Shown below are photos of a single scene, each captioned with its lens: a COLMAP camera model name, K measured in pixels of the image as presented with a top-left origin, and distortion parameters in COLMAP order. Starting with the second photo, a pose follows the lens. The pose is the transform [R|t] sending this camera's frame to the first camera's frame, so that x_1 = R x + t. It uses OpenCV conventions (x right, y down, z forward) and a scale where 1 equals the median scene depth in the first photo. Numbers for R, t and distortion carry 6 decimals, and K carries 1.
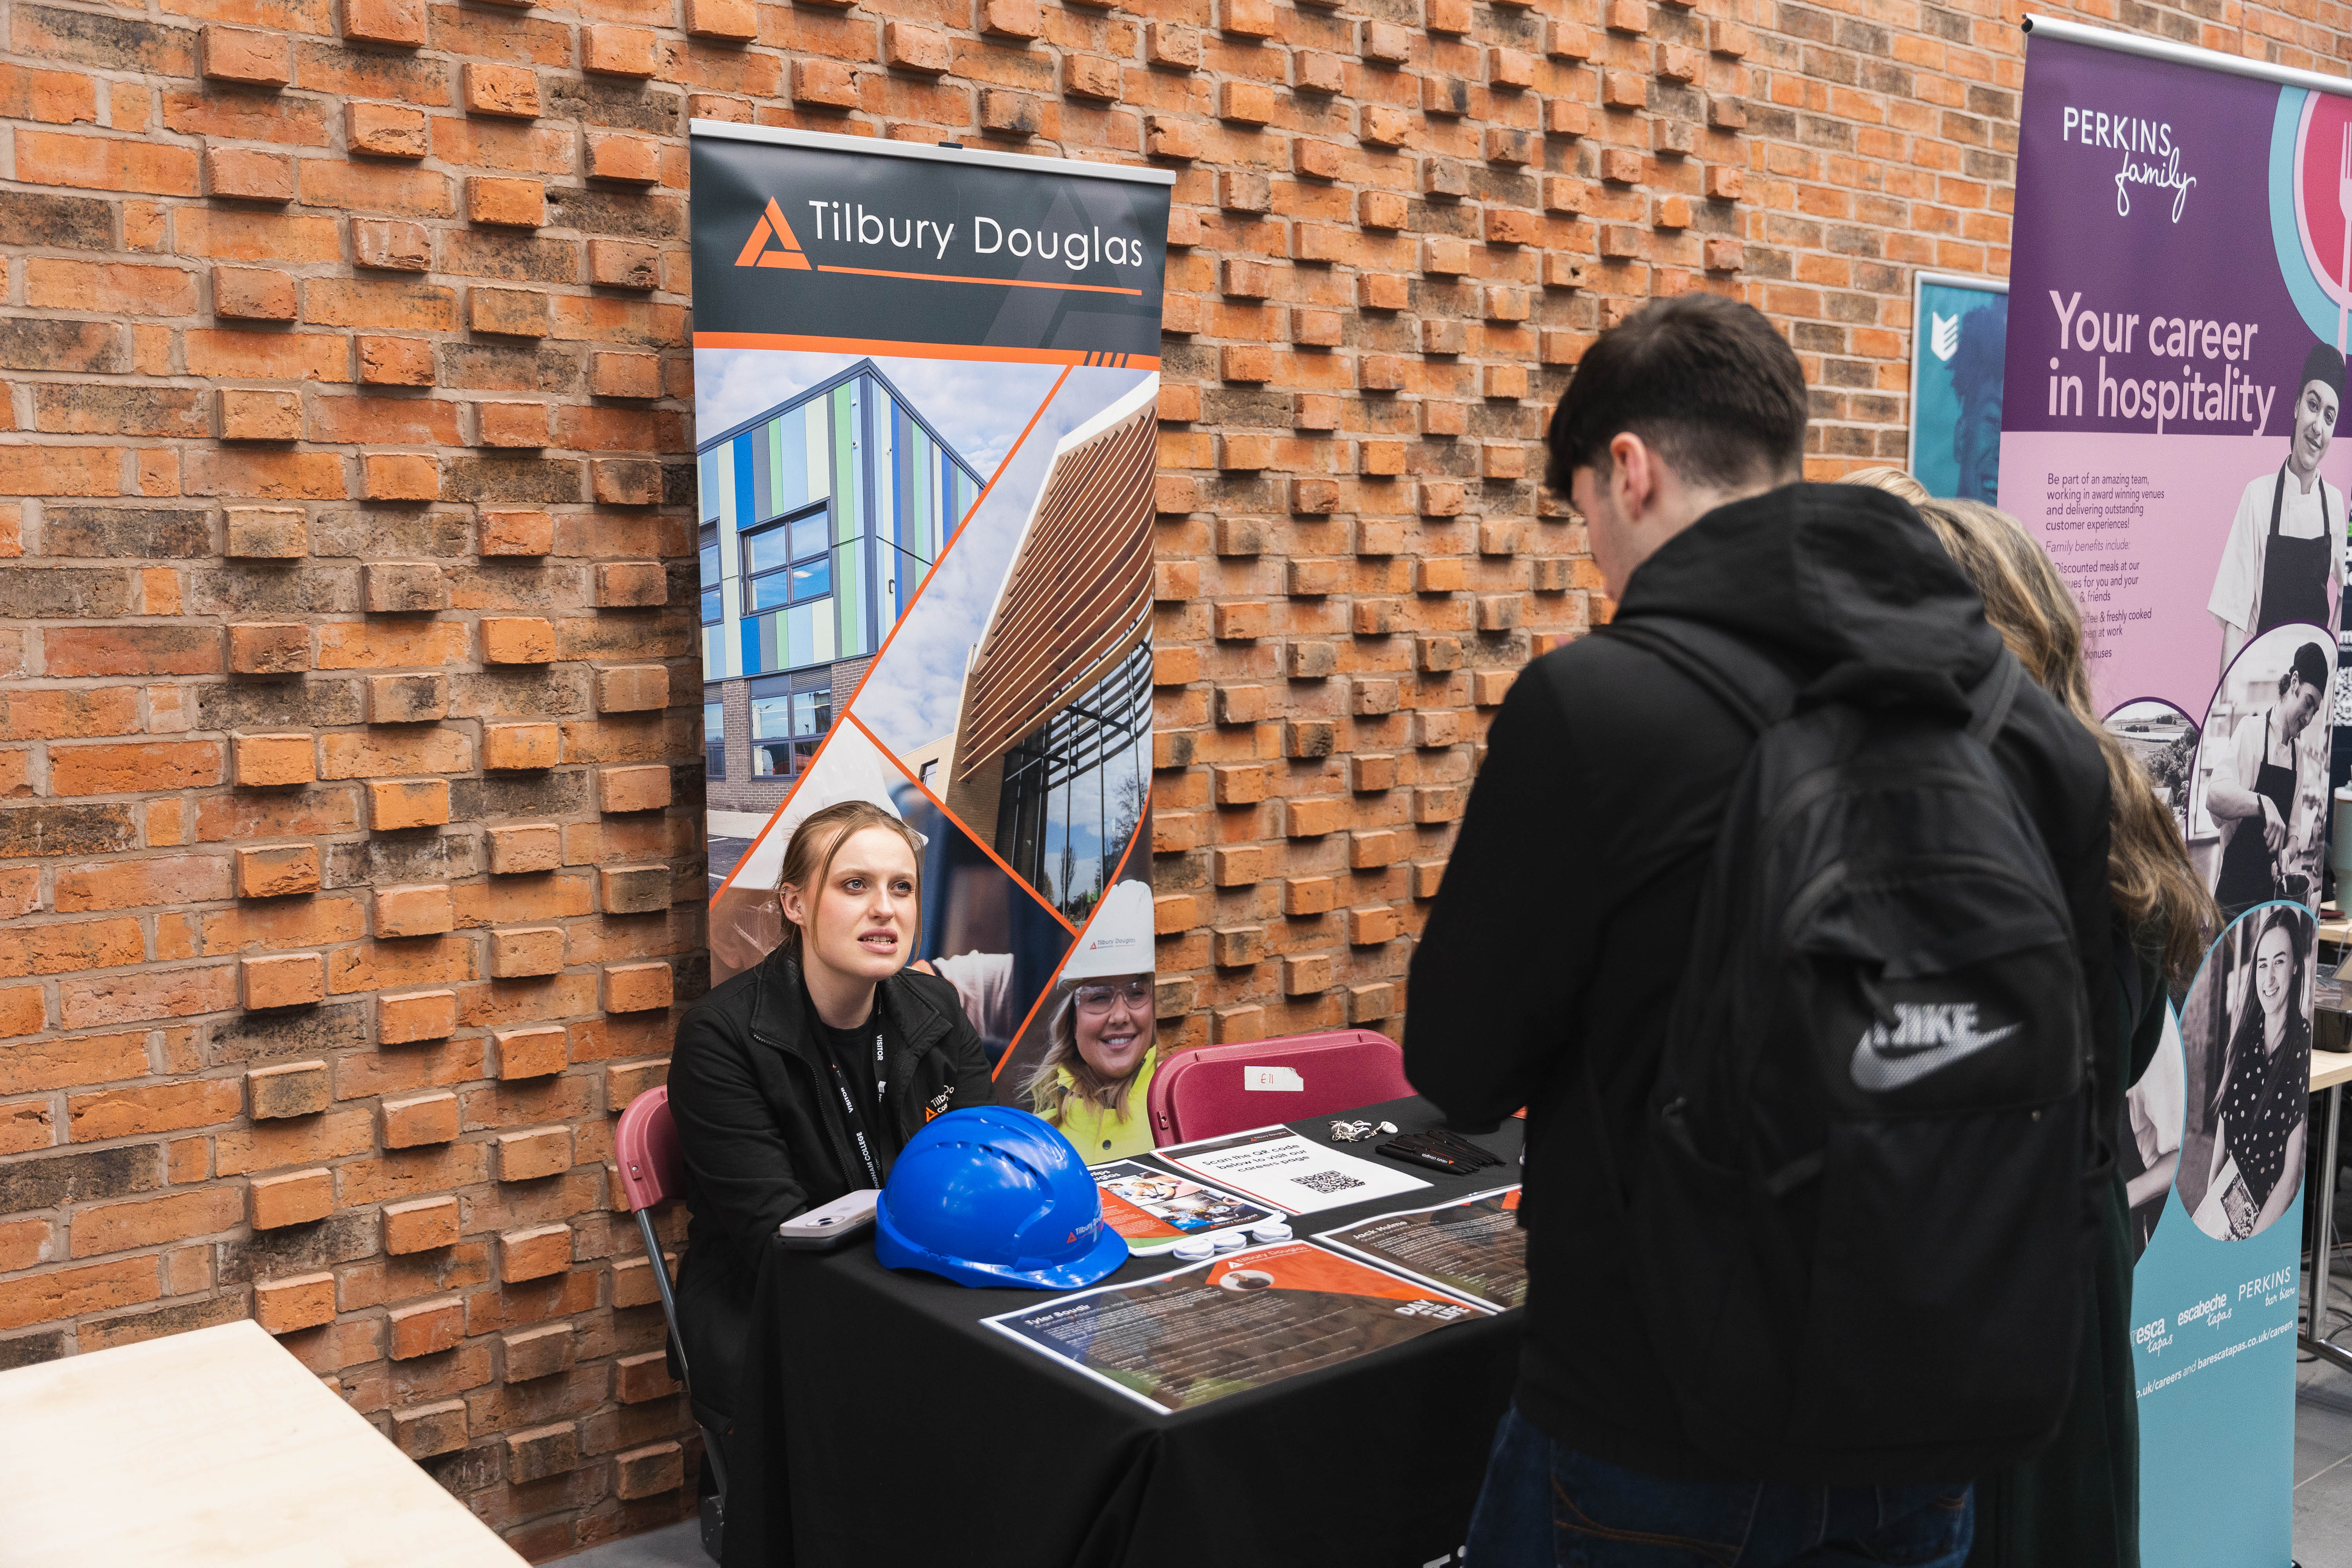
lens RADIAL K [[2122.2, 0, 1227.9], [0, 2122.2, 787.9], [0, 0, 1]] dist [0.005388, 0.016810]
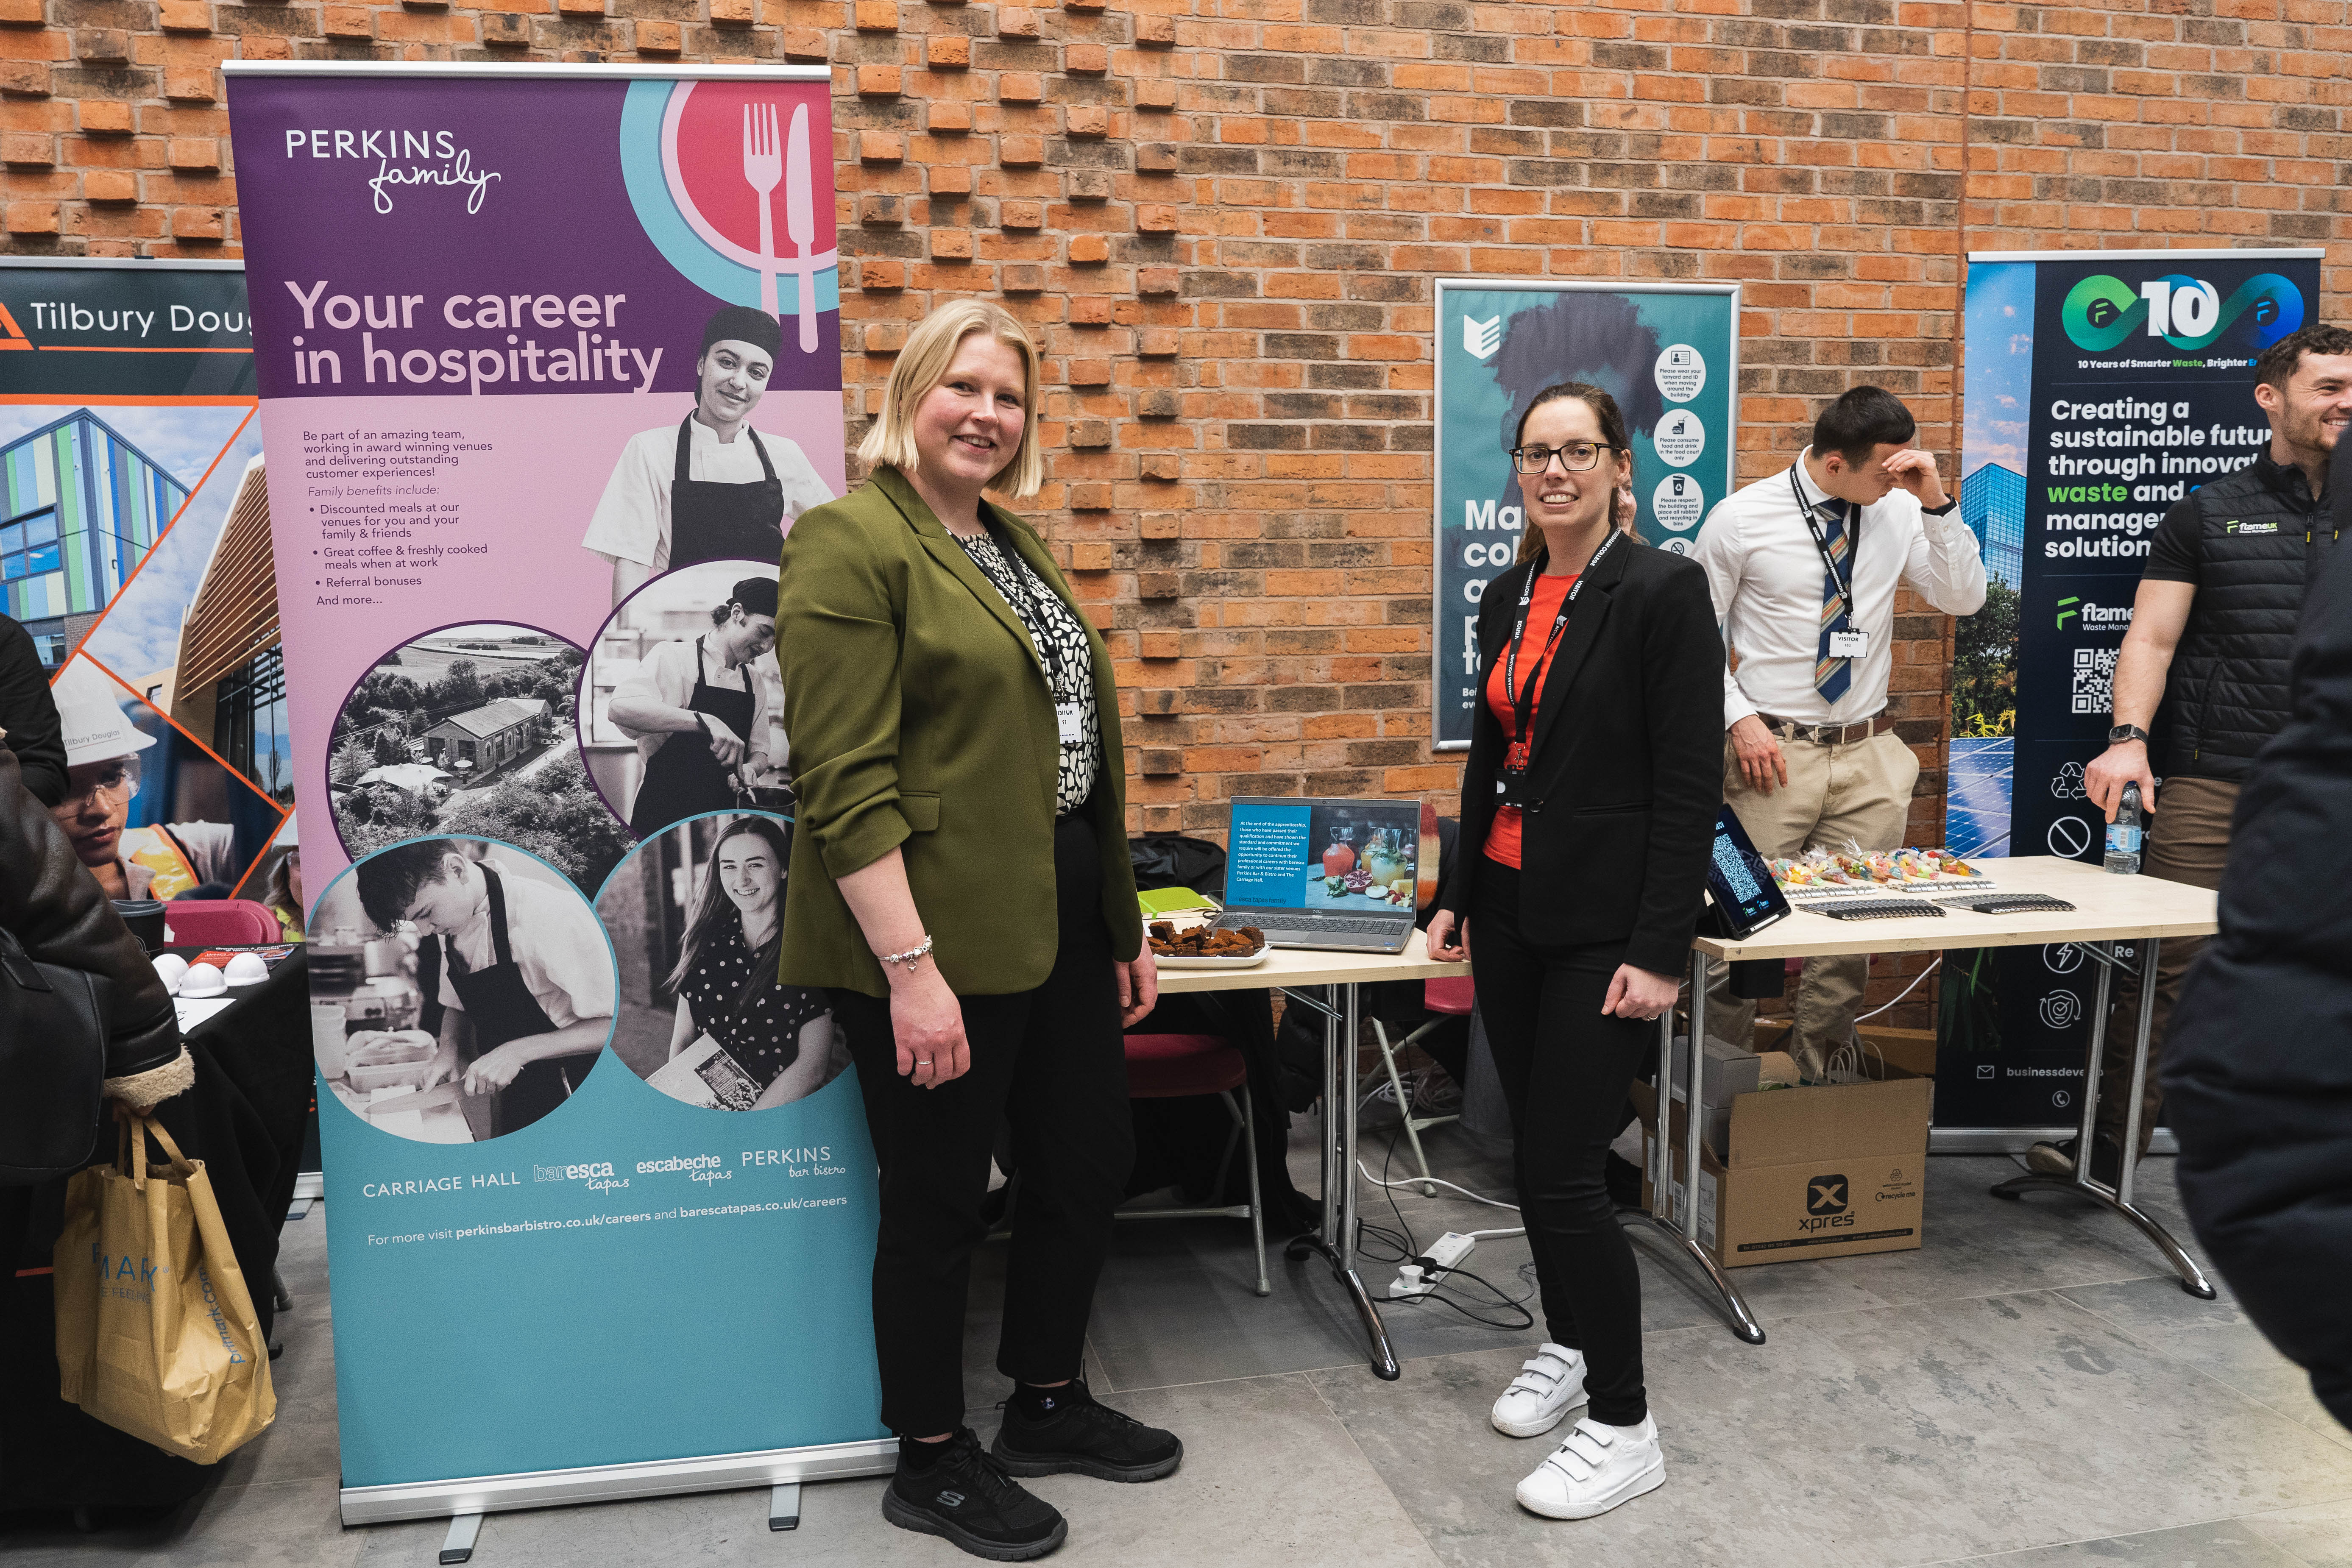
lens RADIAL K [[1690.9, 0, 1192.6], [0, 1690.9, 787.4], [0, 0, 1]] dist [-0.000649, 0.001570]
pose [[0.895559, 0.032987, -0.443718, 1.021901], [-0.033041, 0.999425, 0.007612, 0.025205], [0.443713, 0.007844, 0.896134, 0.286497]]
